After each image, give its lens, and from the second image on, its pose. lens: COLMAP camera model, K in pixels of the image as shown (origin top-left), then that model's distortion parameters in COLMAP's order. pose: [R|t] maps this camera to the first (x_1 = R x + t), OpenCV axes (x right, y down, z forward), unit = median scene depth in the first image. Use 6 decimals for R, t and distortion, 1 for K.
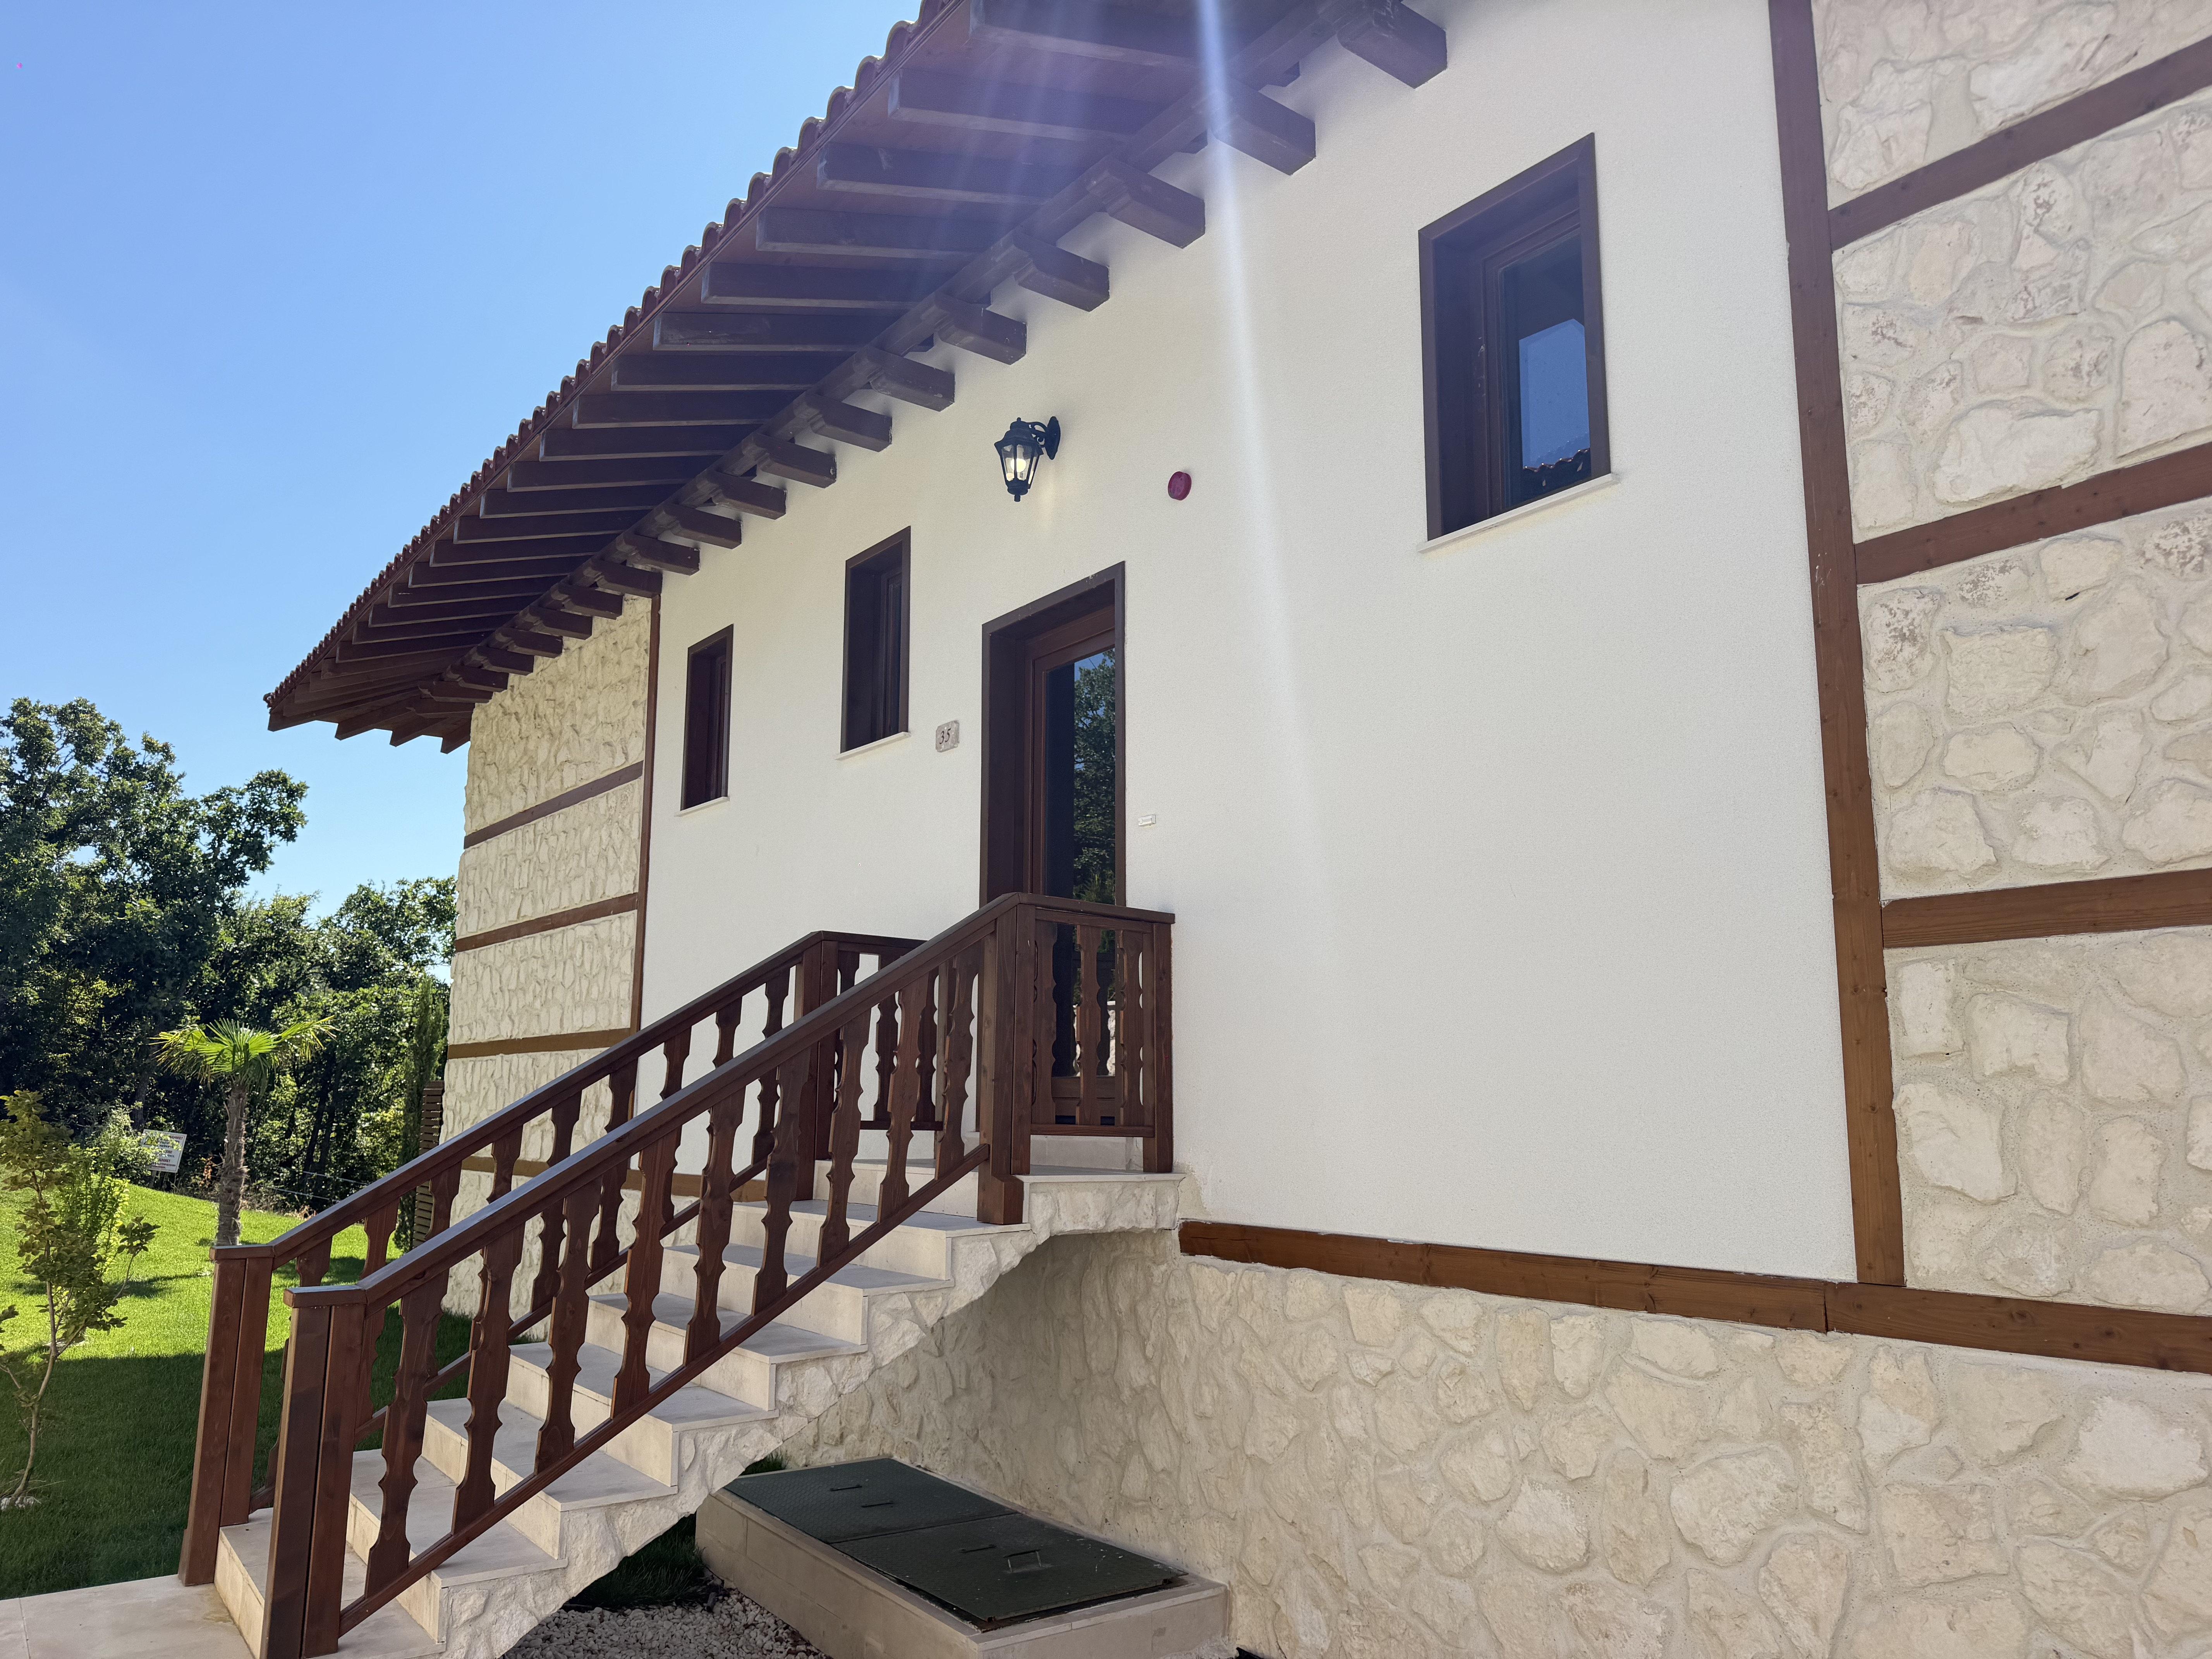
lens RADIAL K [[1578.5, 0, 1106.0], [0, 1578.5, 829.5], [0, 0, 1]] dist [0.072560, -0.089395]
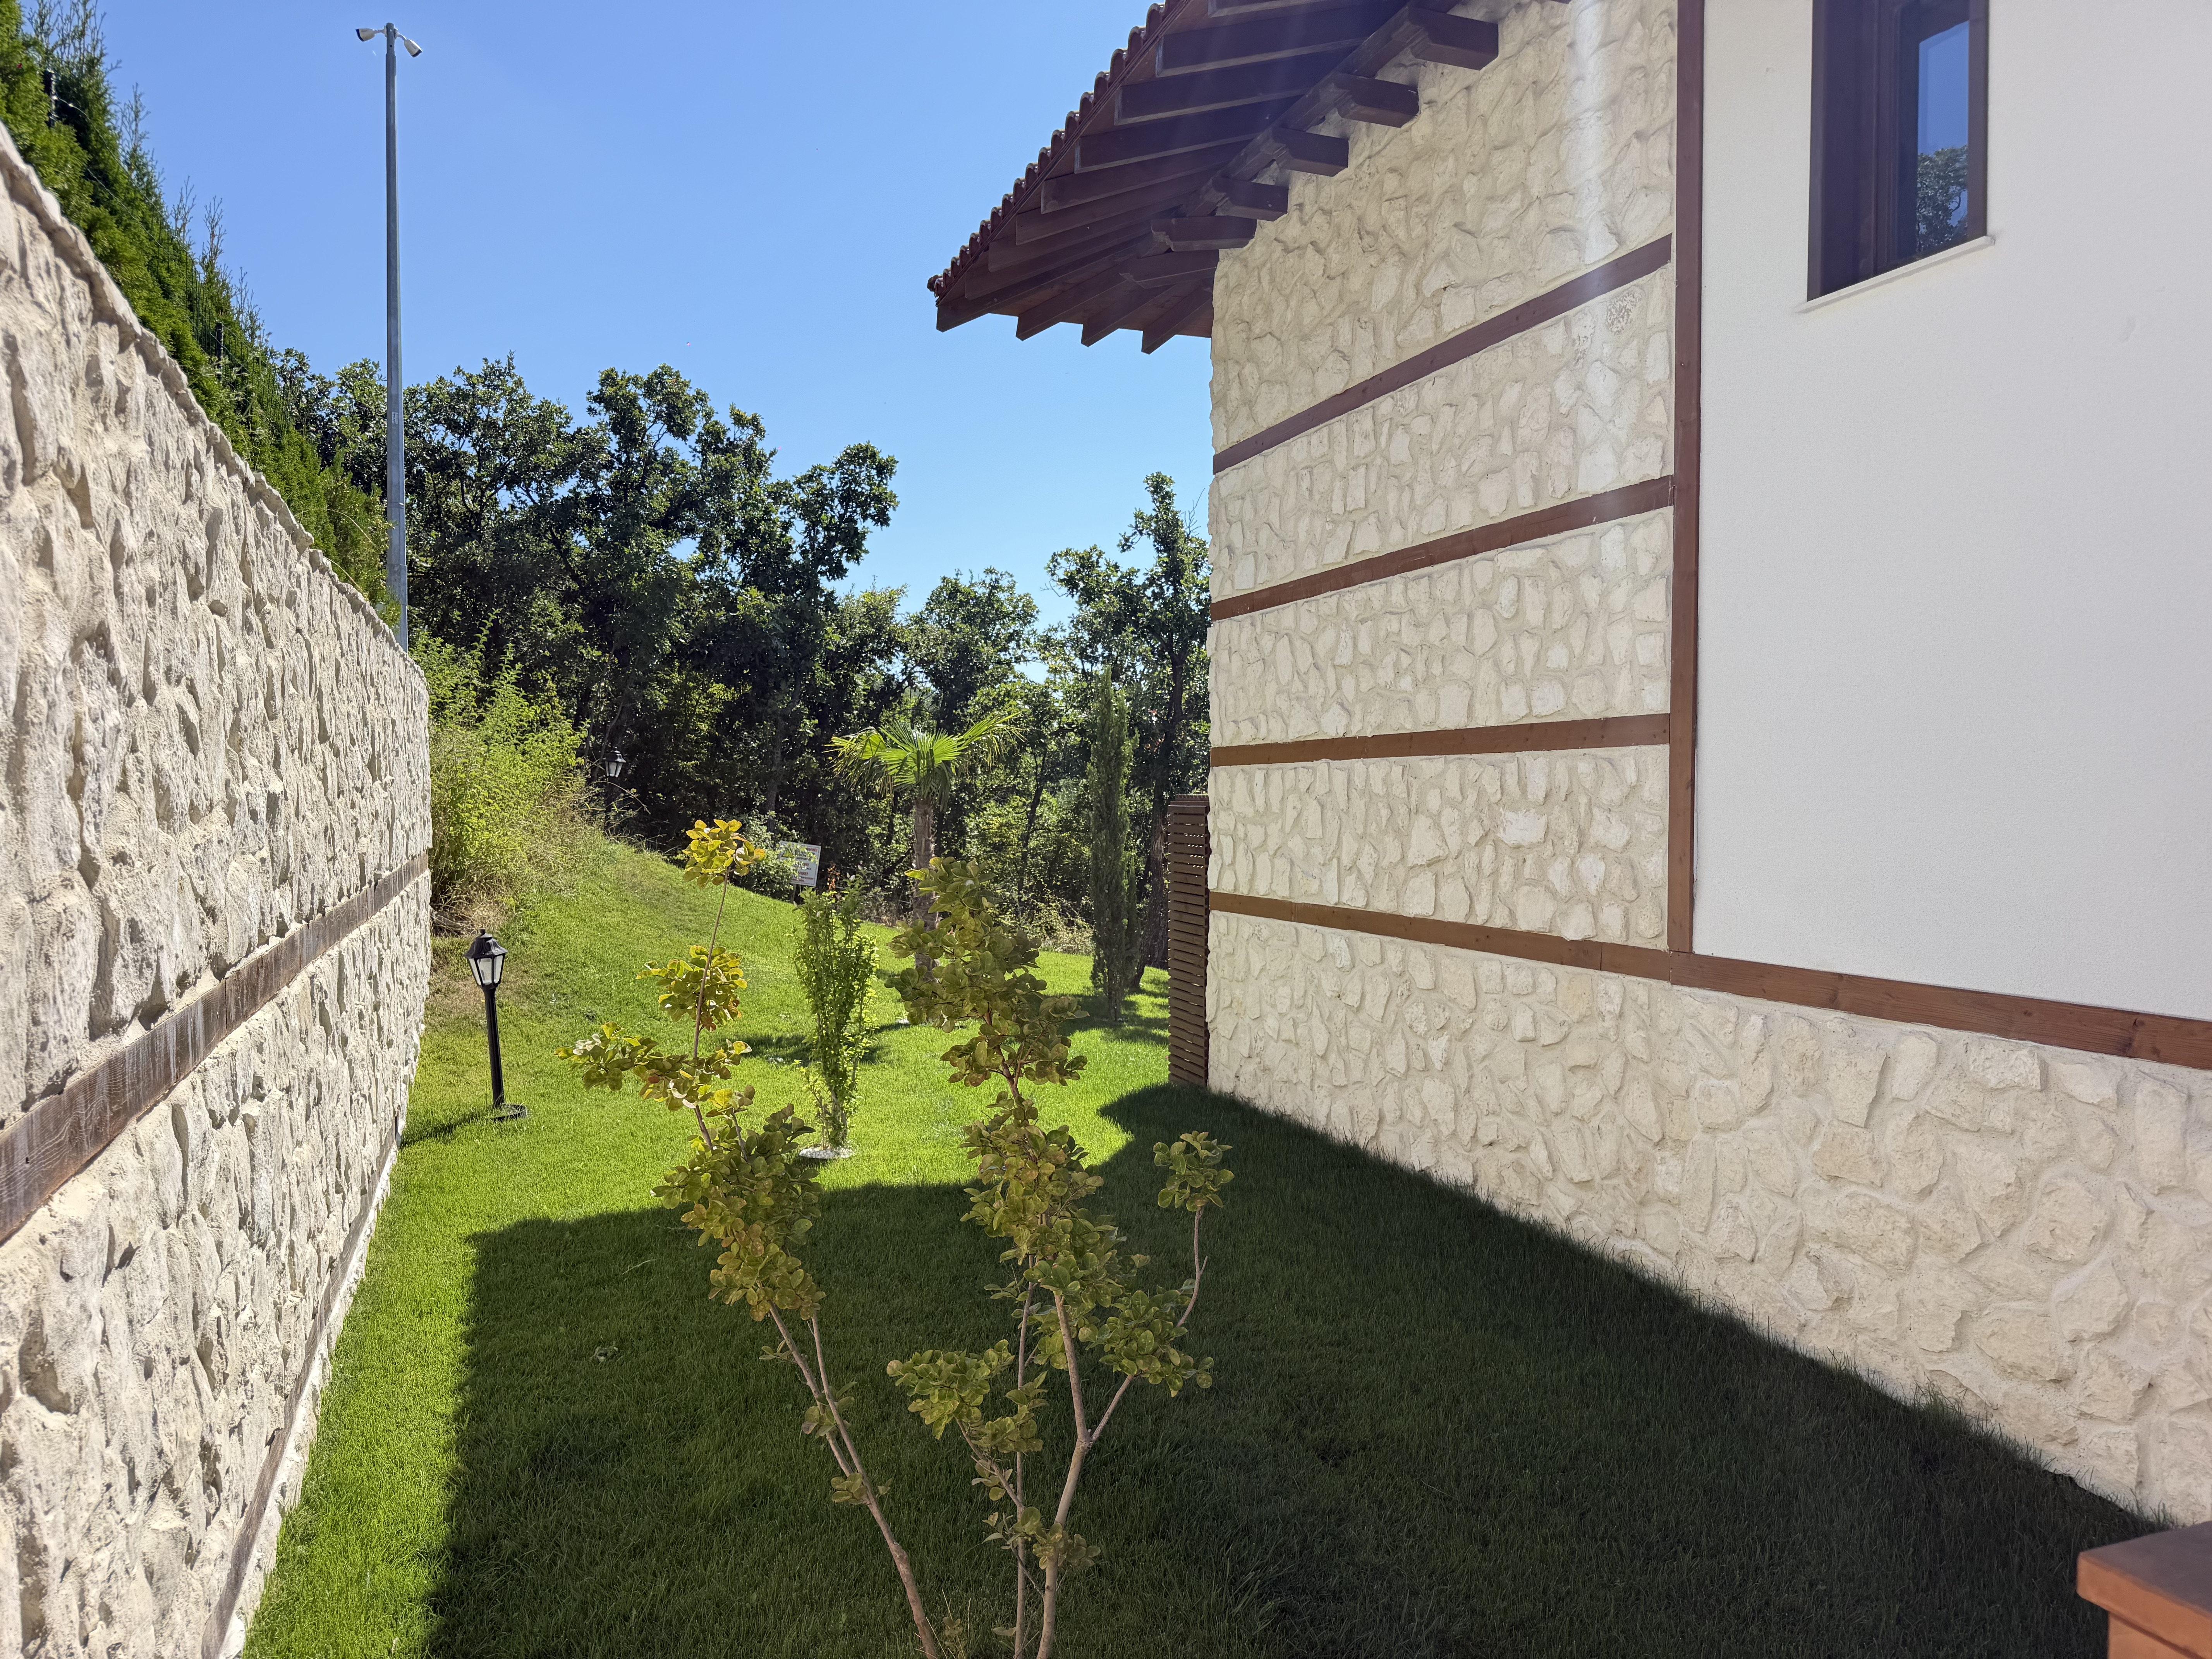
lens RADIAL K [[1548.1, 0, 1173.4], [0, 1548.1, 836.9], [0, 0, 1]] dist [0.065017, -0.125287]
pose [[0.970525, -0.001330, -0.240998, -0.154315], [0.048115, 0.980922, 0.188351, 0.024355], [0.236150, -0.194395, 0.952073, 0.186296]]
